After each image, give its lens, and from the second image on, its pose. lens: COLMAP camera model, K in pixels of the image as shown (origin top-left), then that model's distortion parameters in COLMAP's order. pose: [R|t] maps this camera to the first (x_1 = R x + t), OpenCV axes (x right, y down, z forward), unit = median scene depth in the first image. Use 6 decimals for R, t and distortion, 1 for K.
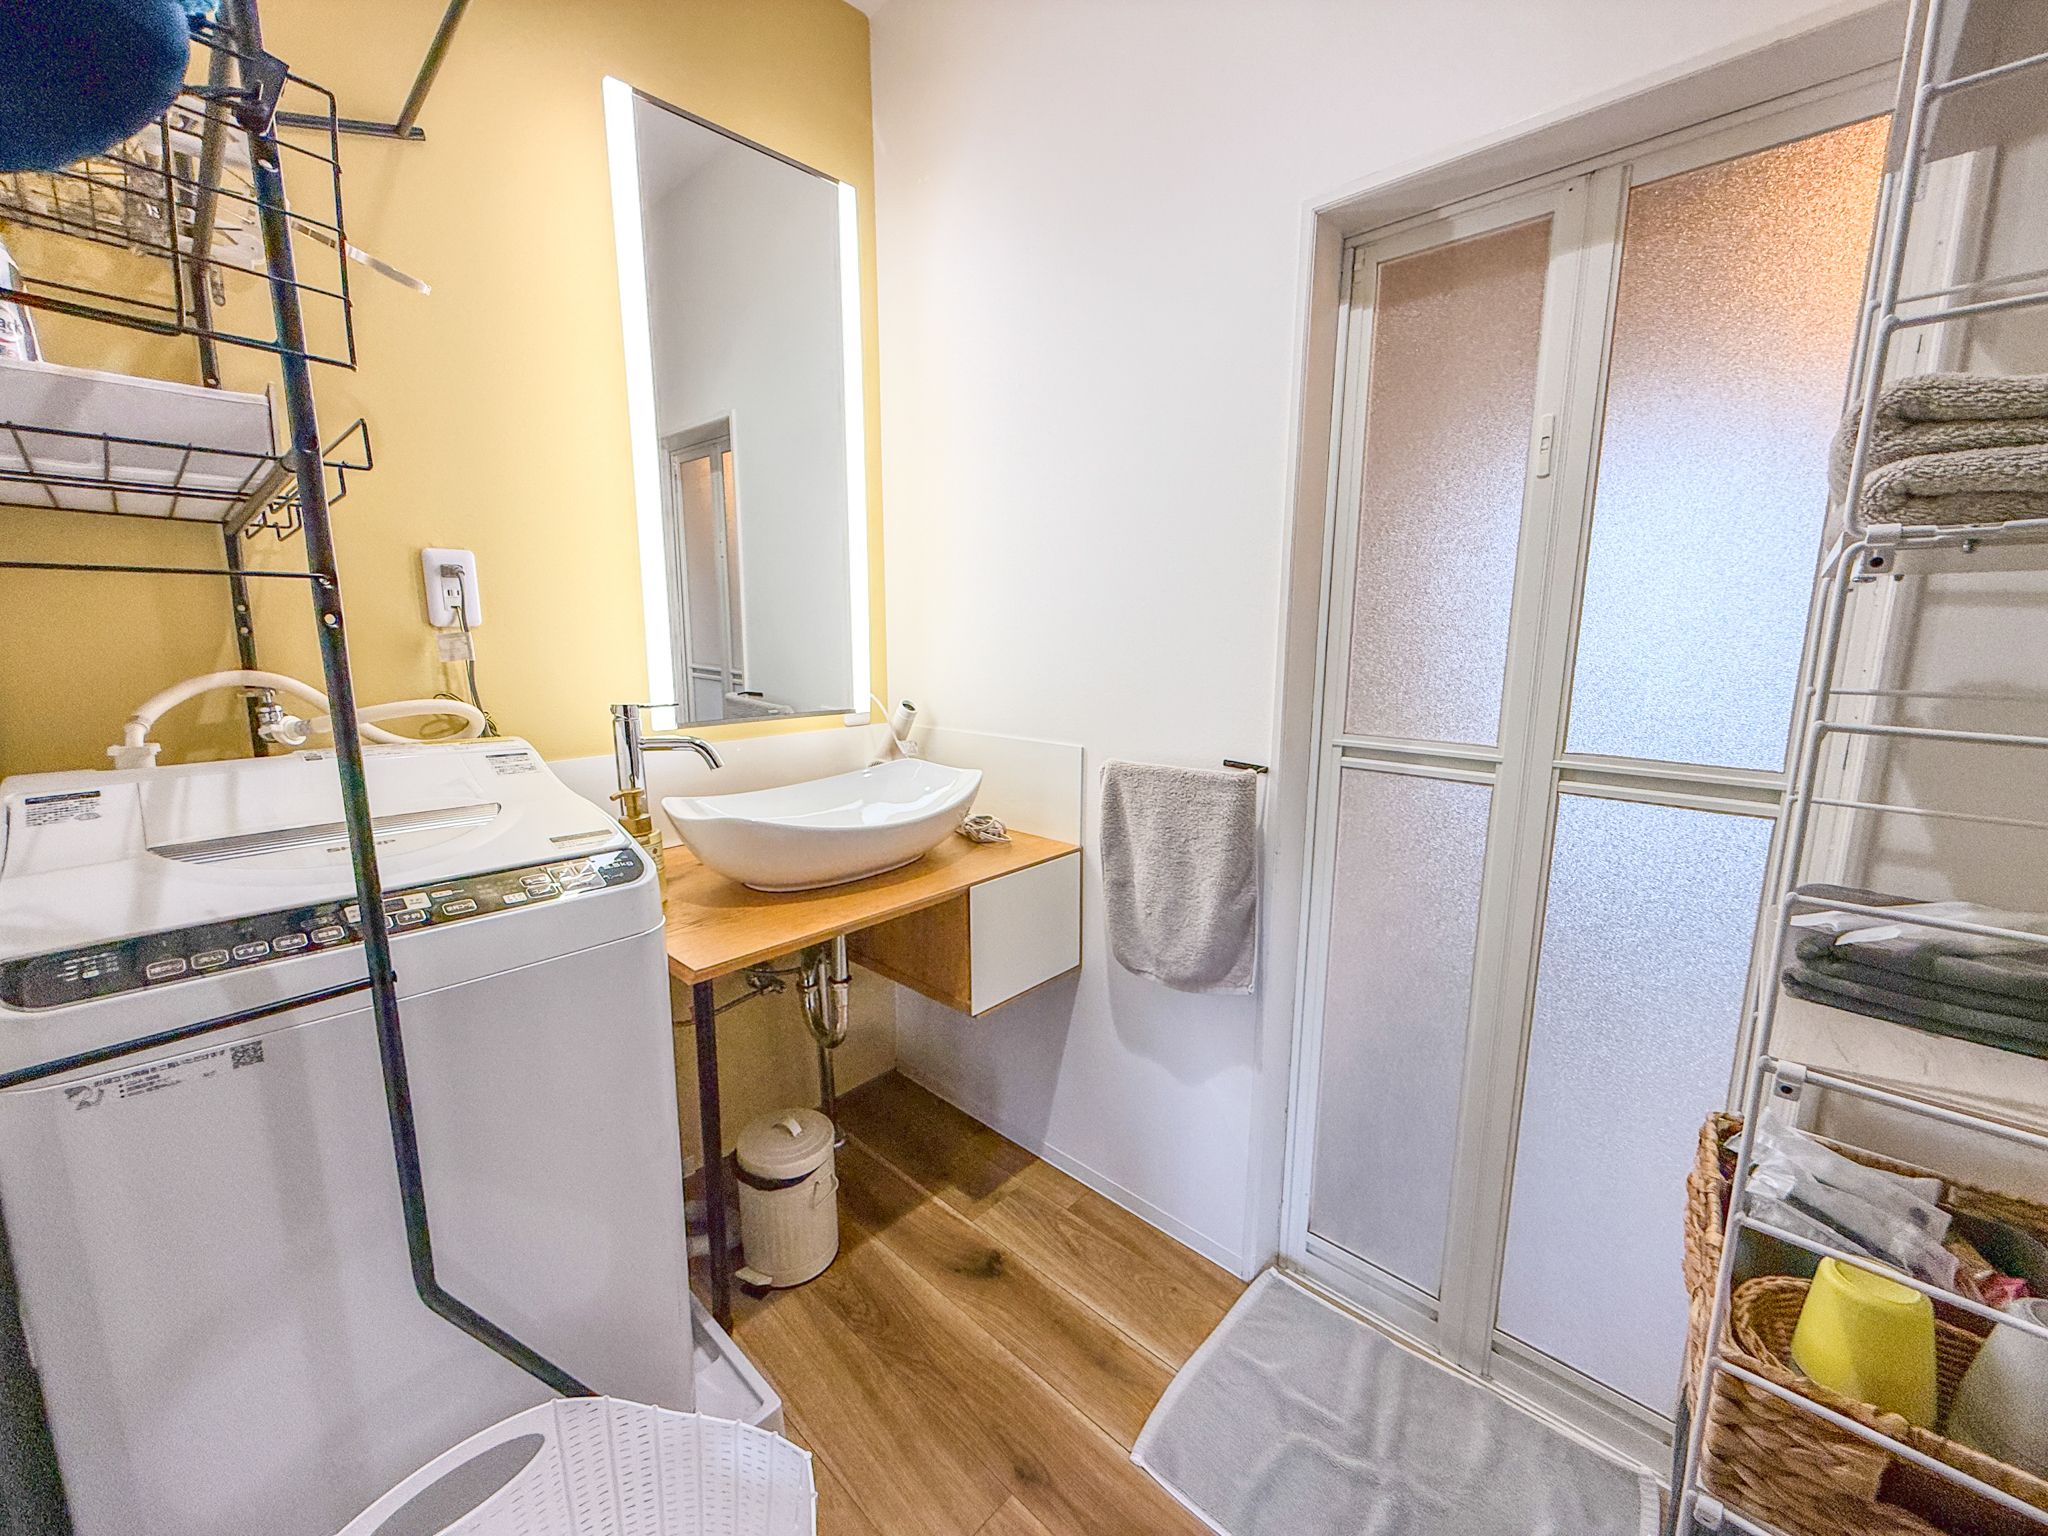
lens RADIAL K [[816.9, 0, 1020.9], [0, 816.9, 768.9], [0, 0, 1]] dist [0.002083, -0.000117]
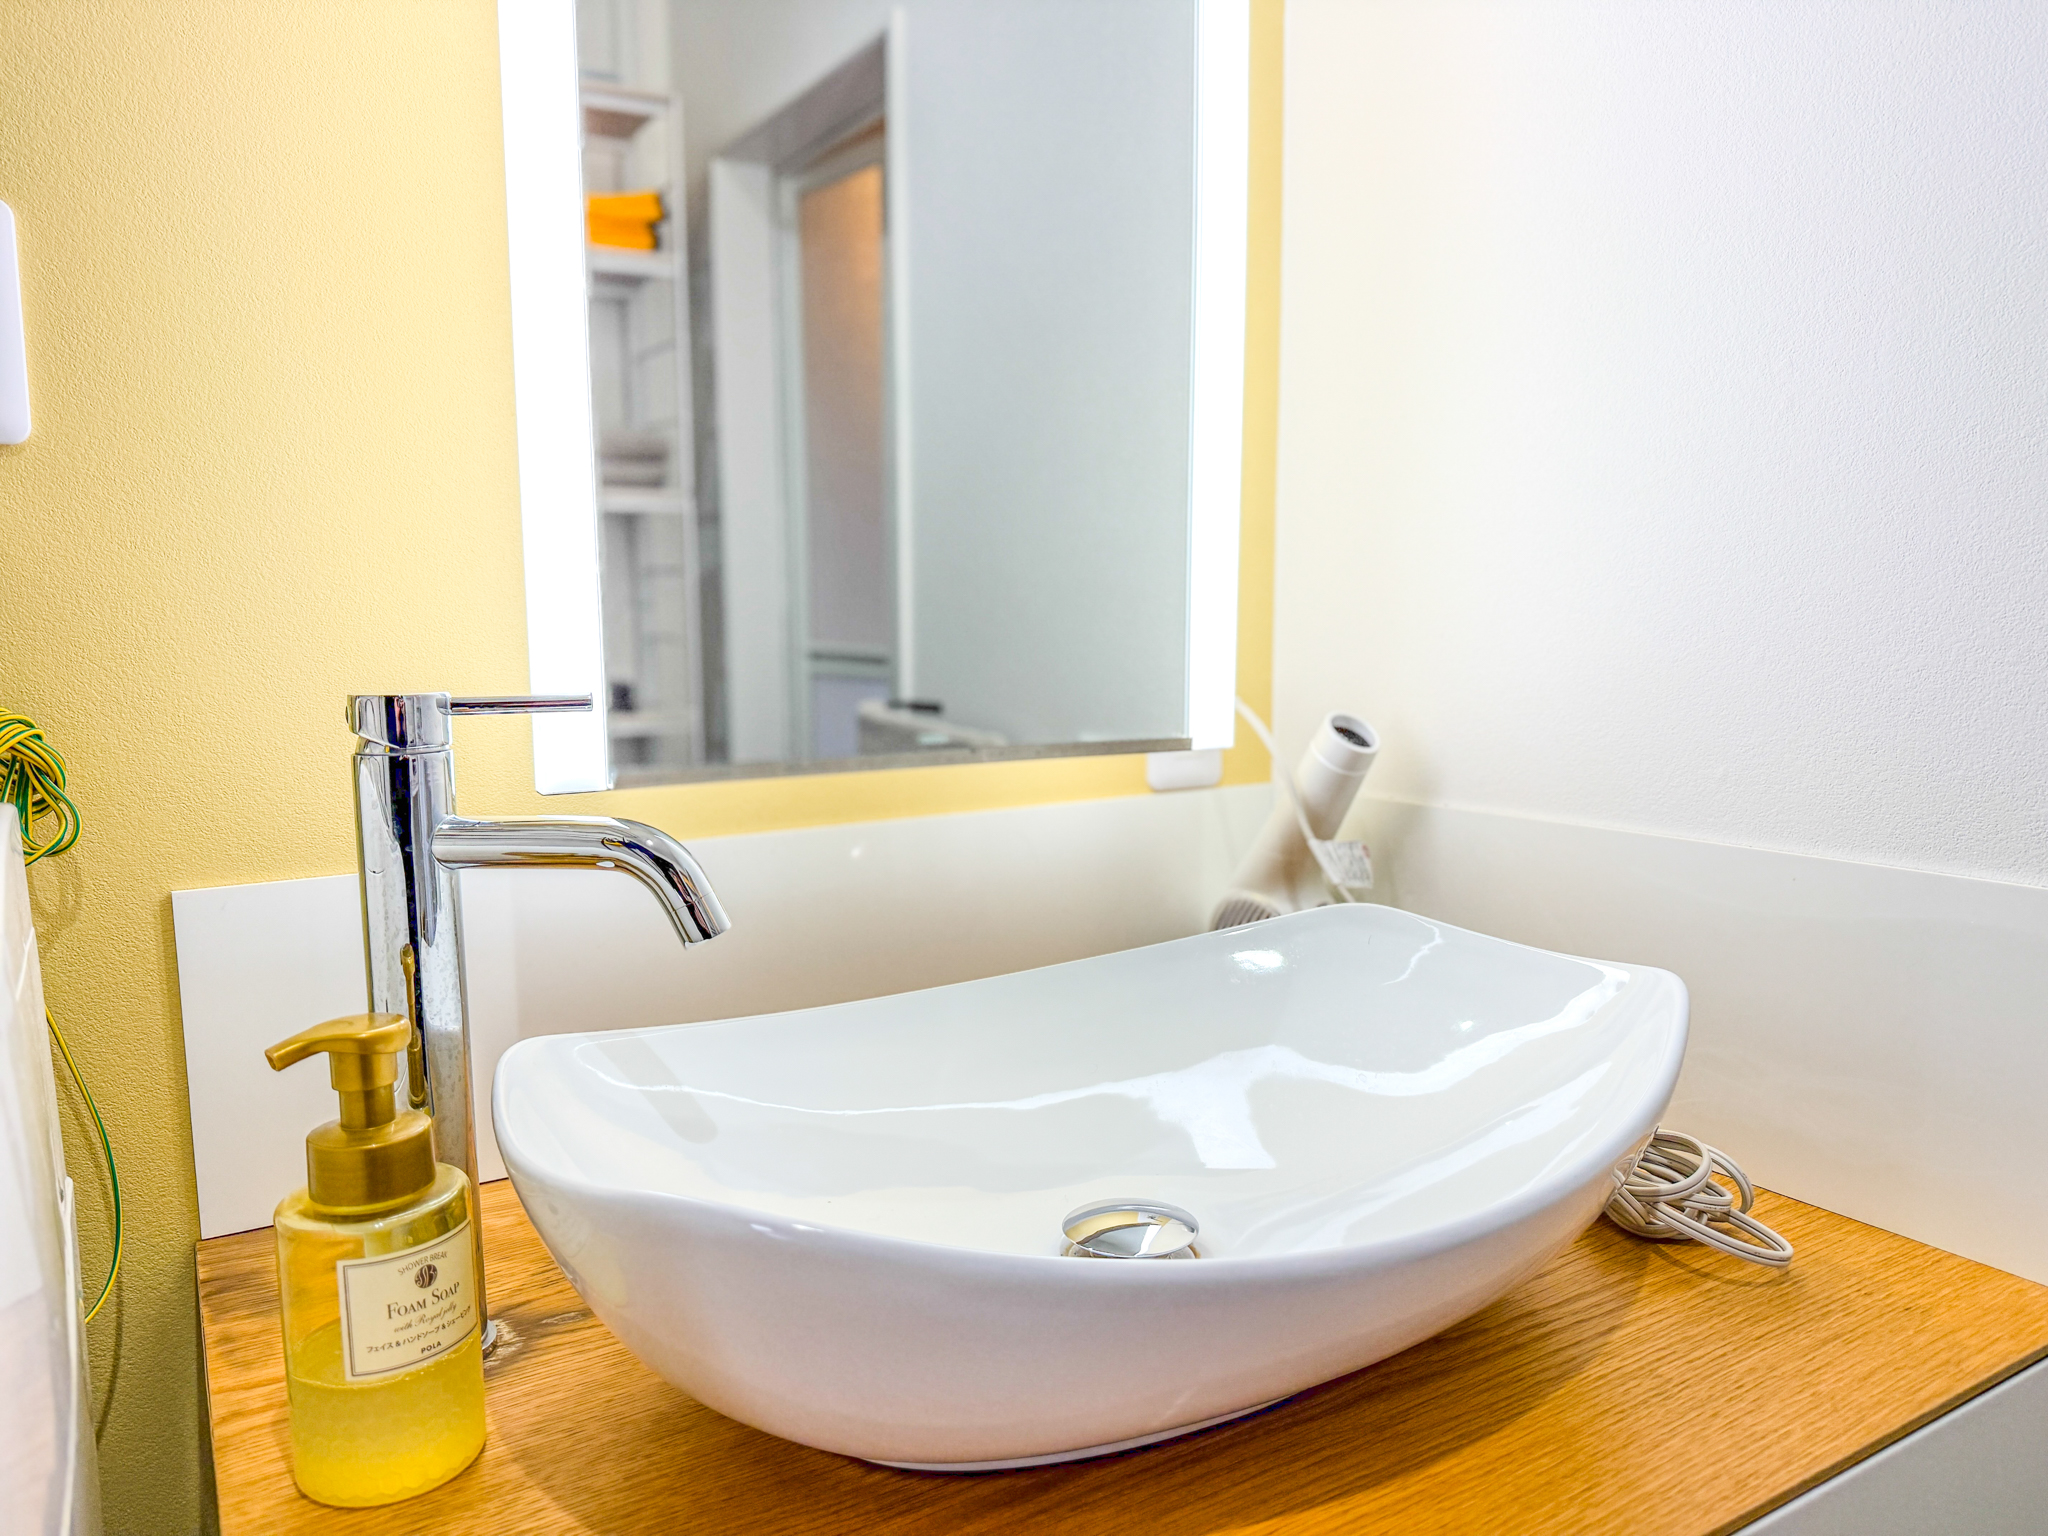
lens RADIAL K [[1446.4, 0, 1024.0], [0, 1446.4, 768.0], [0, 0, 1]] dist [0.049789, -0.001859]
pose [[0.963484, 0.019733, -0.267037, -0.109675], [-0.036958, 0.997536, -0.059632, -0.024708], [0.265203, 0.067323, 0.961839, 0.428211]]
